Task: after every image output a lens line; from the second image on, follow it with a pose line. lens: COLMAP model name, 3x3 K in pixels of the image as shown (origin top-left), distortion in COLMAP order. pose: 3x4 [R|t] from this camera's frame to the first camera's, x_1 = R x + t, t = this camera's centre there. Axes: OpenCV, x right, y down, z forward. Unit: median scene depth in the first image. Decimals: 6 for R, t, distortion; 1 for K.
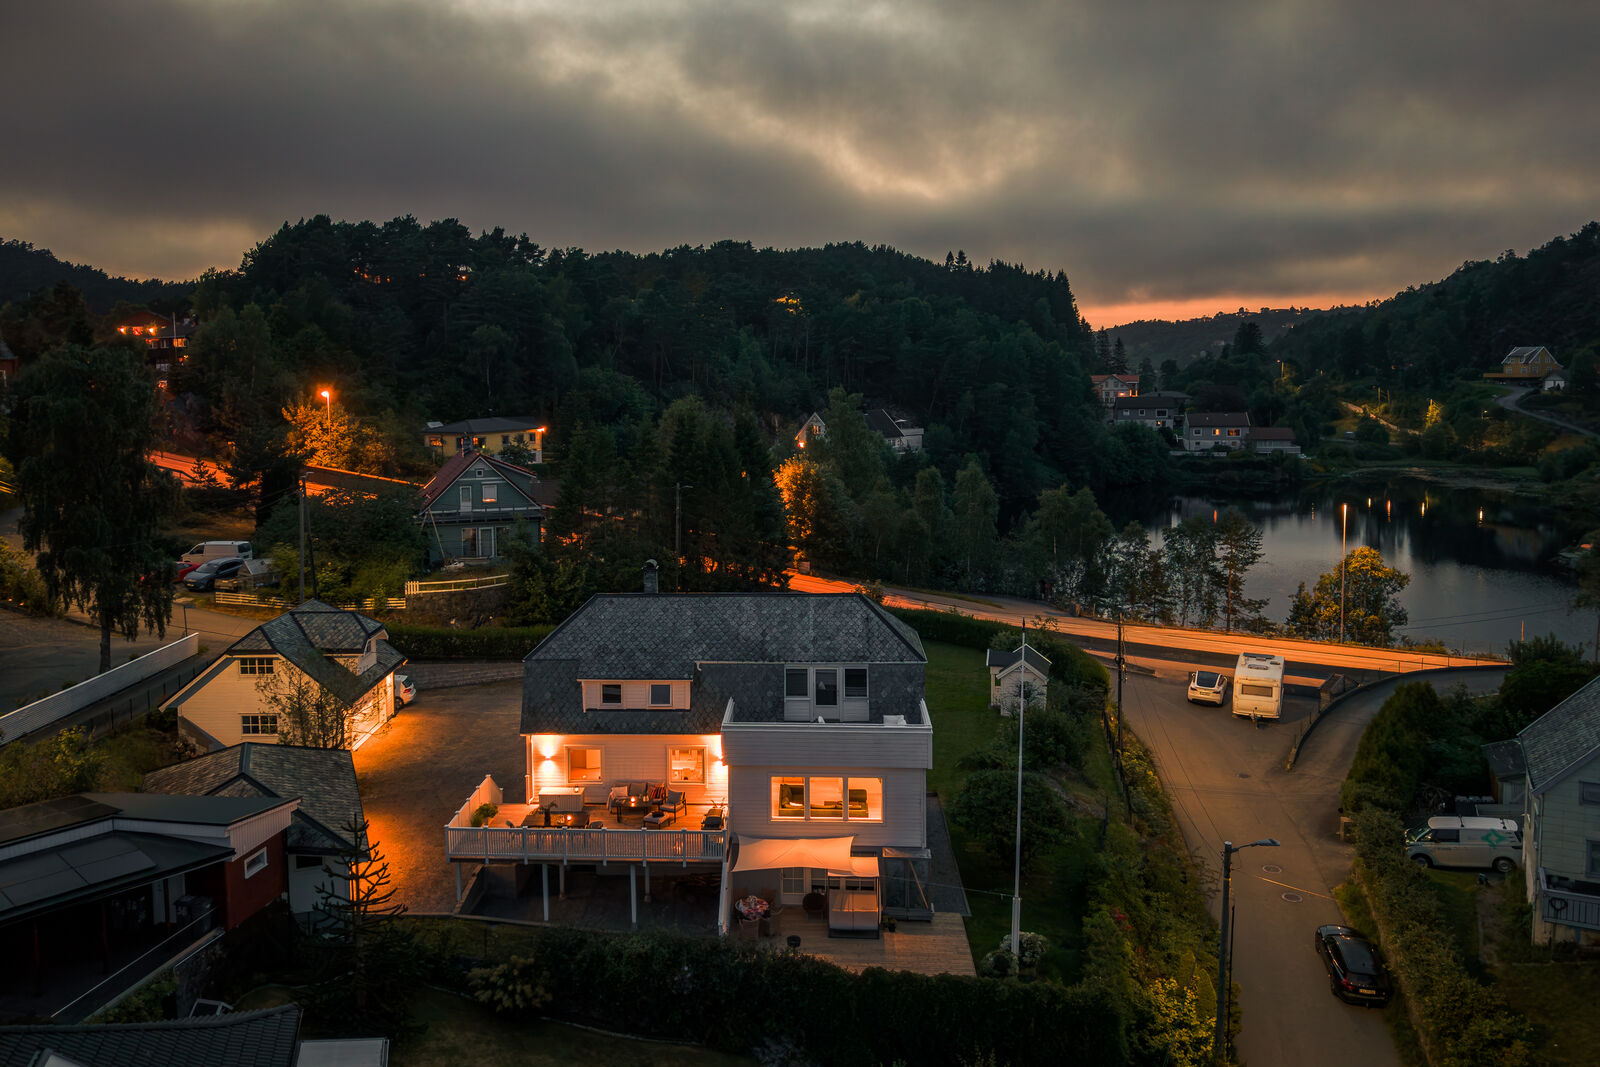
lens RADIAL K [[1203.8, 0, 762.8], [0, 1203.8, 530.5], [0, 0, 1]] dist [-0.001159, 0.000937]
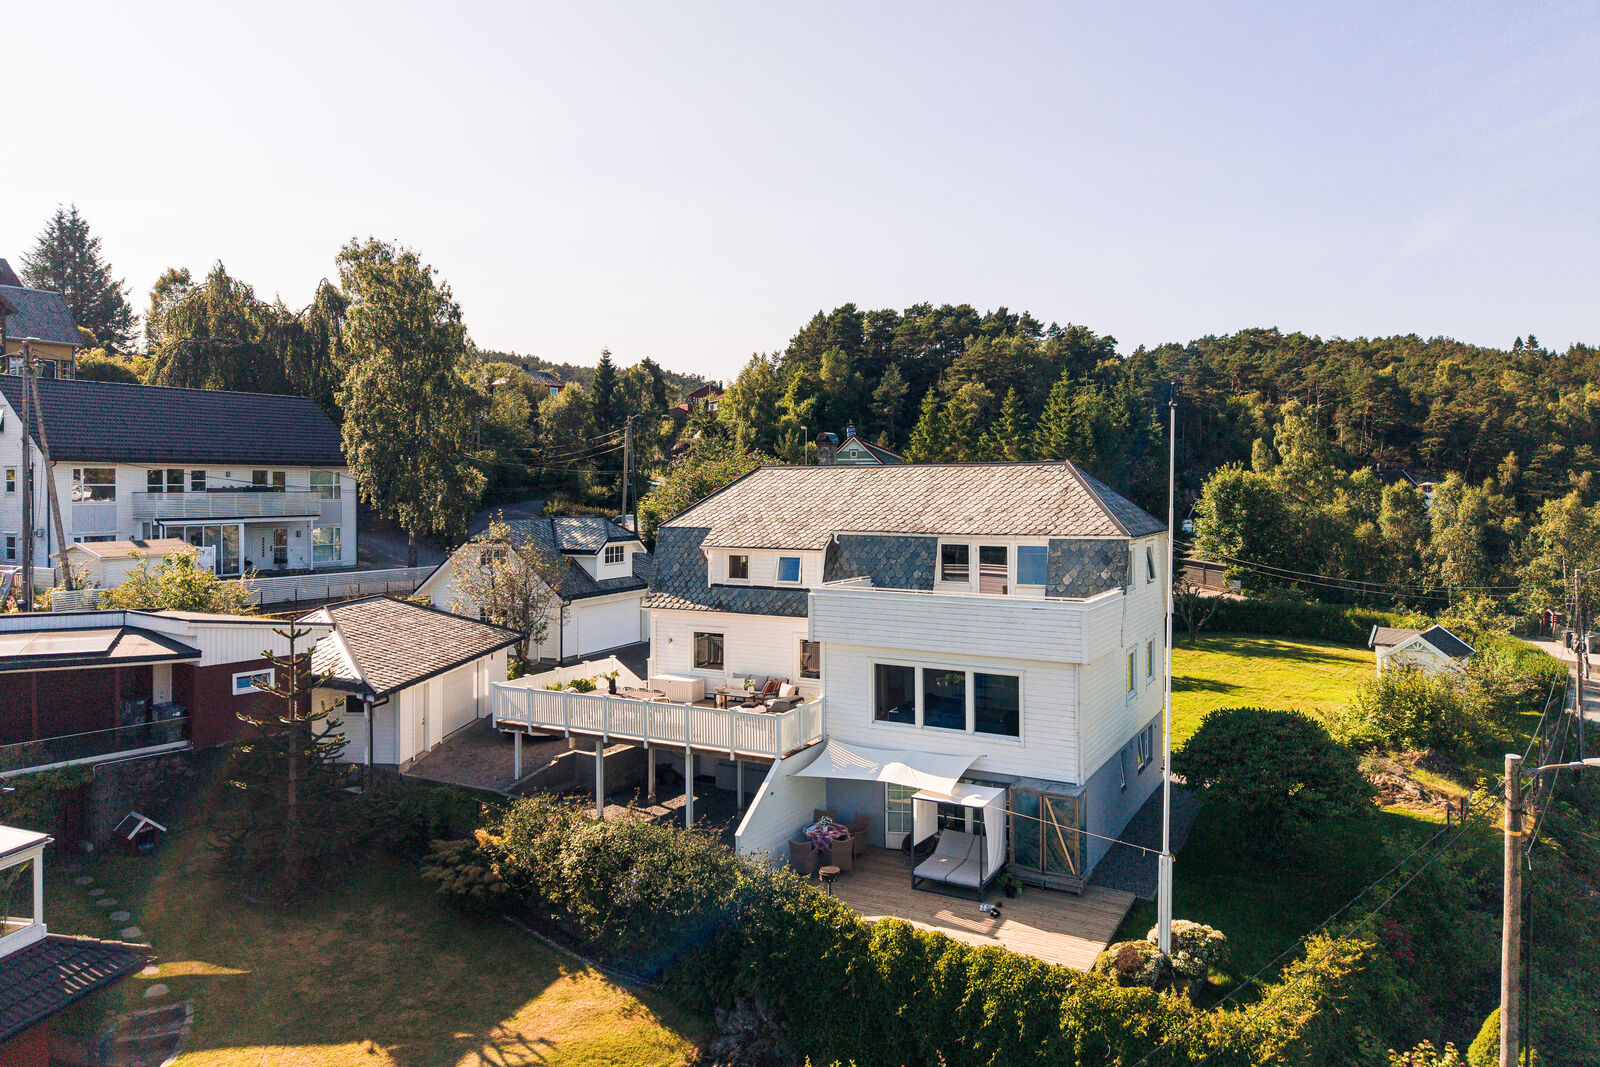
lens RADIAL K [[1074.1, 0, 802.3], [0, 1074.1, 480.9], [0, 0, 1]] dist [0.009994, -0.003065]
pose [[0.906619, 0.000025, -0.421950, 0.228094], [-0.048896, 0.993269, -0.105000, 0.152138], [0.419107, 0.115826, 0.900518, 0.341163]]
